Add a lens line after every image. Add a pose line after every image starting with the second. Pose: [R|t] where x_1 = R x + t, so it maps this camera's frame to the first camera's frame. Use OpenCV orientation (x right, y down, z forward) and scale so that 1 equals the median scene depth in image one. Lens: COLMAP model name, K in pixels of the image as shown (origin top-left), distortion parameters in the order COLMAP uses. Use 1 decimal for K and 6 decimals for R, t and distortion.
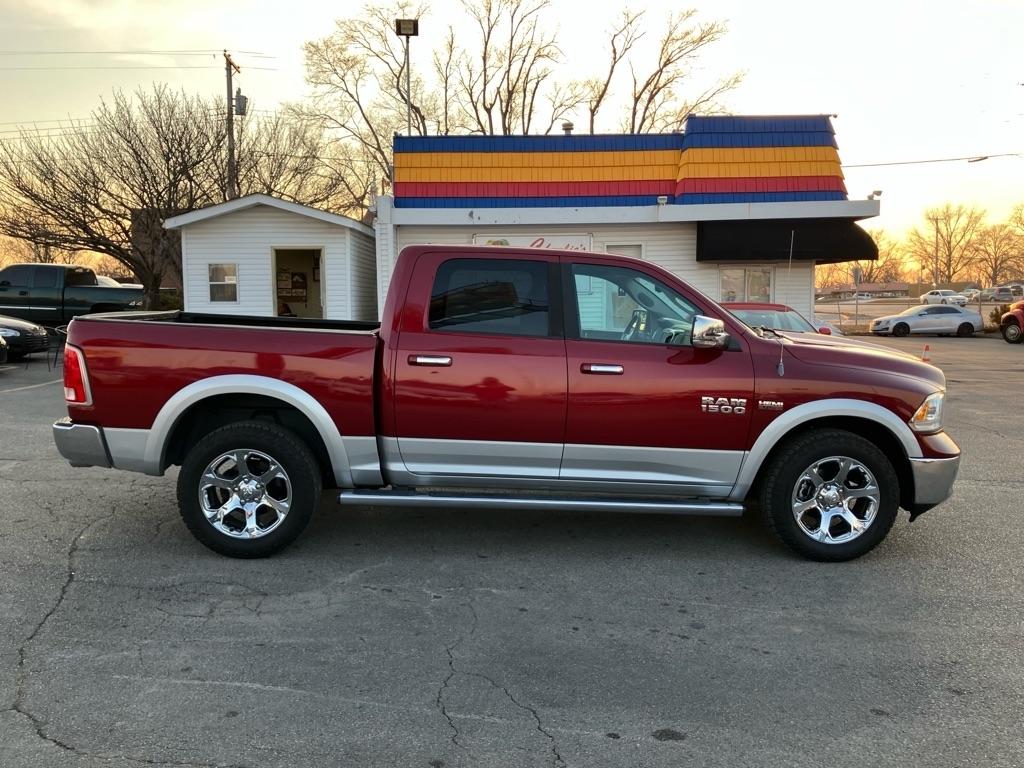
lens RADIAL K [[827.8, 0, 516.7], [0, 827.8, 390.7], [0, 0, 1]] dist [0.015986, -0.006023]
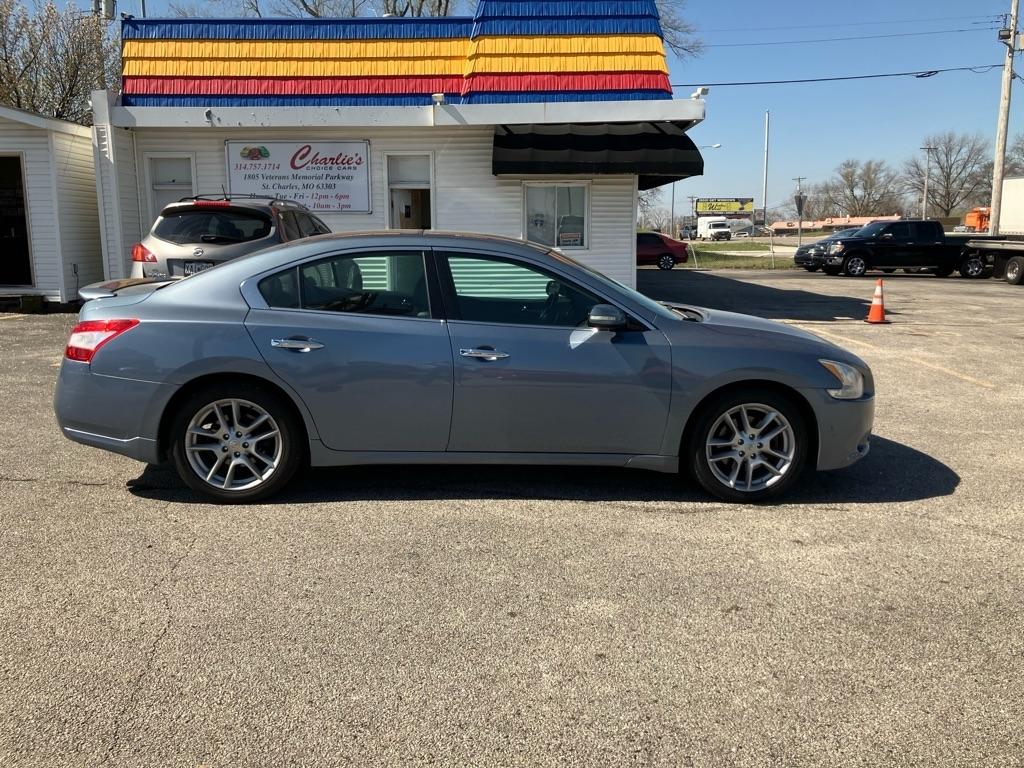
lens RADIAL K [[827.8, 0, 504.9], [0, 827.8, 379.8], [0, 0, 1]] dist [0.015986, -0.006023]
pose [[0.999856, 0.008936, -0.014460, 0.239983], [-0.007960, 0.997776, 0.066180, -0.007086], [0.015019, -0.066055, 0.997703, 0.156640]]
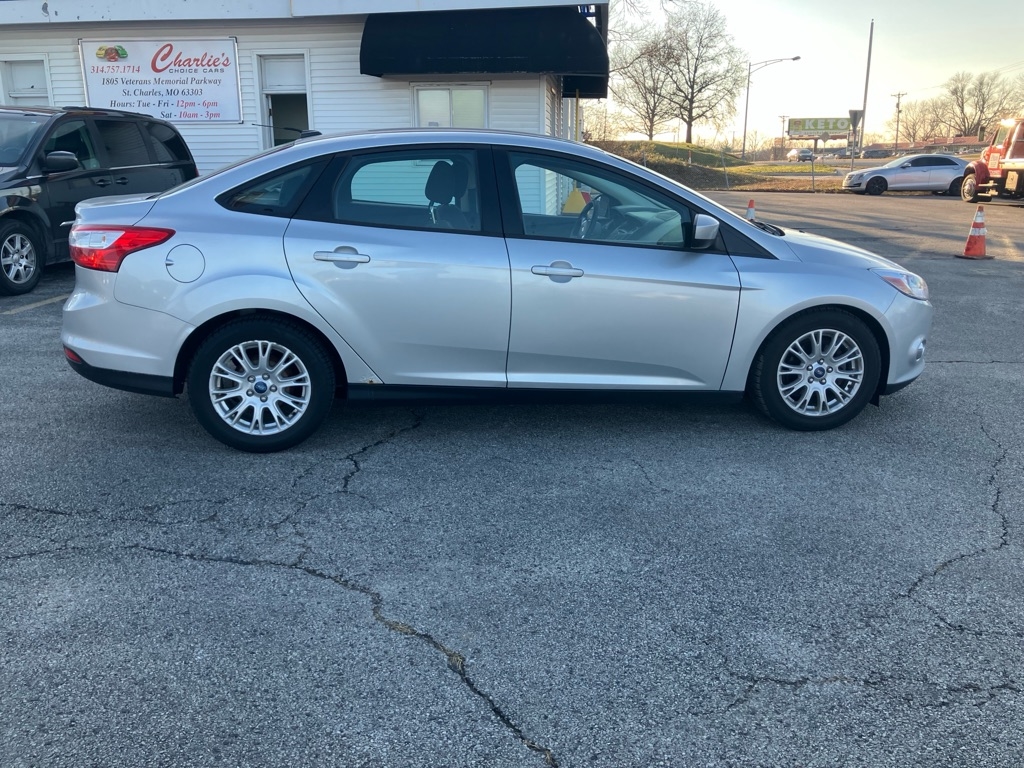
lens RADIAL K [[827.8, 0, 512.5], [0, 827.8, 374.4], [0, 0, 1]] dist [0.015986, -0.006023]
pose [[0.993627, 0.033906, -0.107498, 0.416086], [-0.017628, 0.988694, 0.148909, -0.011753], [0.111332, -0.146065, 0.982990, 0.269843]]
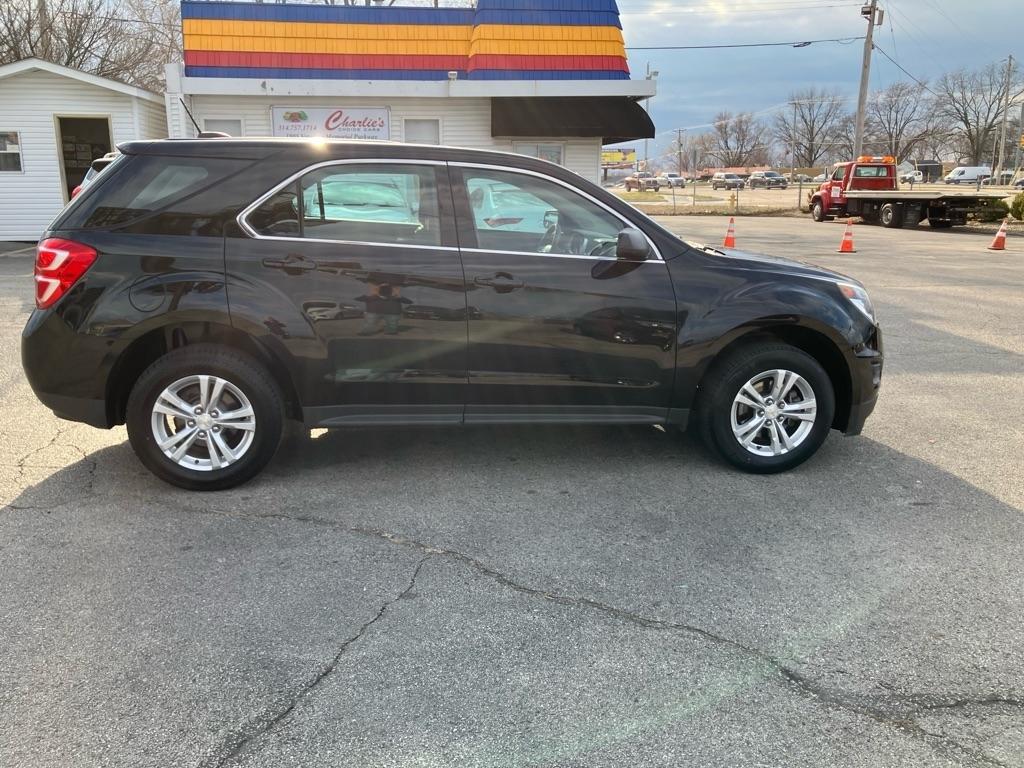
lens RADIAL K [[827.8, 0, 502.0], [0, 827.8, 380.3], [0, 0, 1]] dist [0.015986, -0.006023]
pose [[0.992623, -0.020887, 0.119426, 0.098764], [0.005904, 0.992208, 0.124455, 0.017907], [-0.121095, -0.122832, 0.985012, -0.068715]]
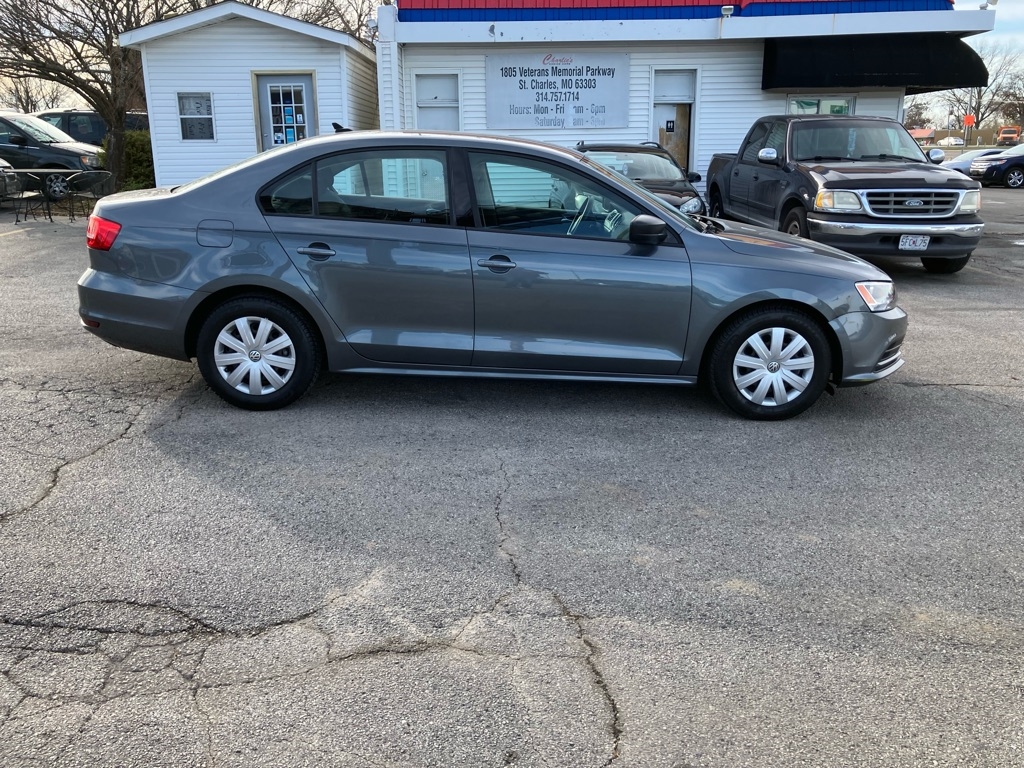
lens RADIAL K [[827.8, 0, 511.7], [0, 827.8, 372.0], [0, 0, 1]] dist [0.015986, -0.006023]
pose [[0.999963, 0.001663, -0.008473, -0.026925], [-0.000360, 0.988454, 0.151524, -0.002223], [0.008628, -0.151515, 0.988417, 0.128865]]
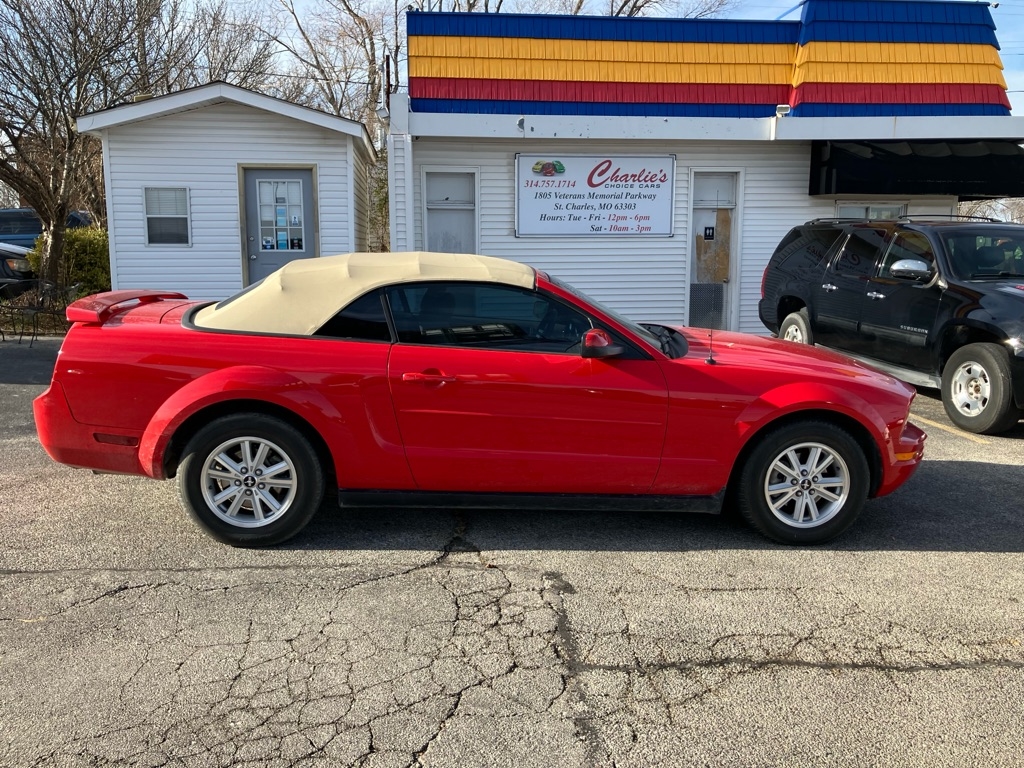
lens RADIAL K [[827.8, 0, 505.6], [0, 827.8, 377.1], [0, 0, 1]] dist [0.015986, -0.006023]
pose [[0.995677, -0.004942, 0.092749, -0.129282], [0.000486, 0.998847, 0.047999, -0.027557], [-0.092880, -0.047746, 0.994532, 0.264486]]
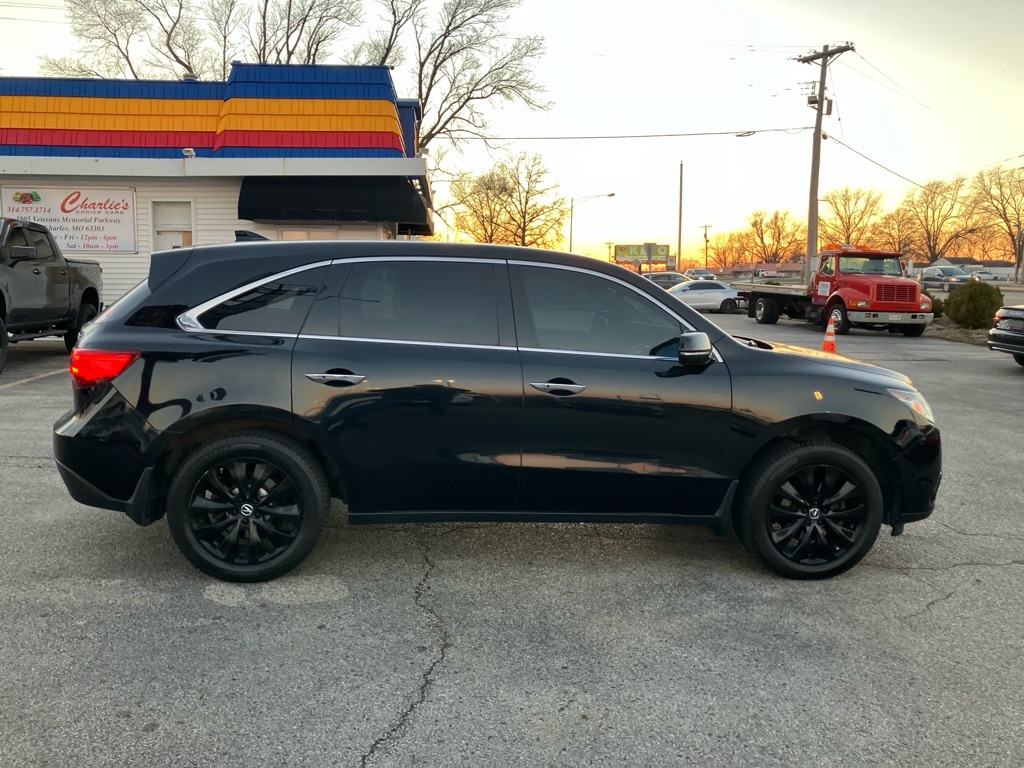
lens RADIAL K [[827.8, 0, 496.9], [0, 827.8, 379.9], [0, 0, 1]] dist [0.015986, -0.006023]
pose [[0.998625, 0.007703, 0.051850, 0.442718], [-0.008455, 0.999862, 0.014300, 0.005556], [-0.051733, -0.014719, 0.998552, 0.058274]]
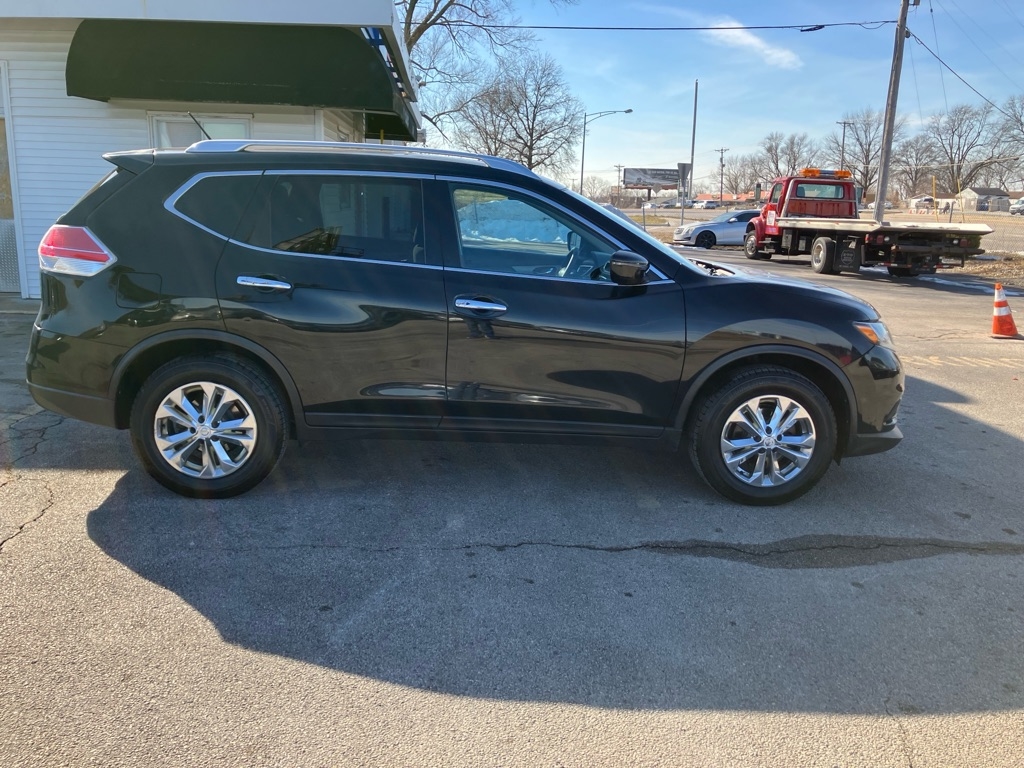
lens RADIAL K [[827.8, 0, 516.5], [0, 827.8, 381.5], [0, 0, 1]] dist [0.015986, -0.006023]
pose [[0.996956, 0.017991, 0.075856, 0.453977], [-0.026027, 0.993991, 0.106320, -0.036583], [-0.073487, -0.107971, 0.991434, 0.404747]]
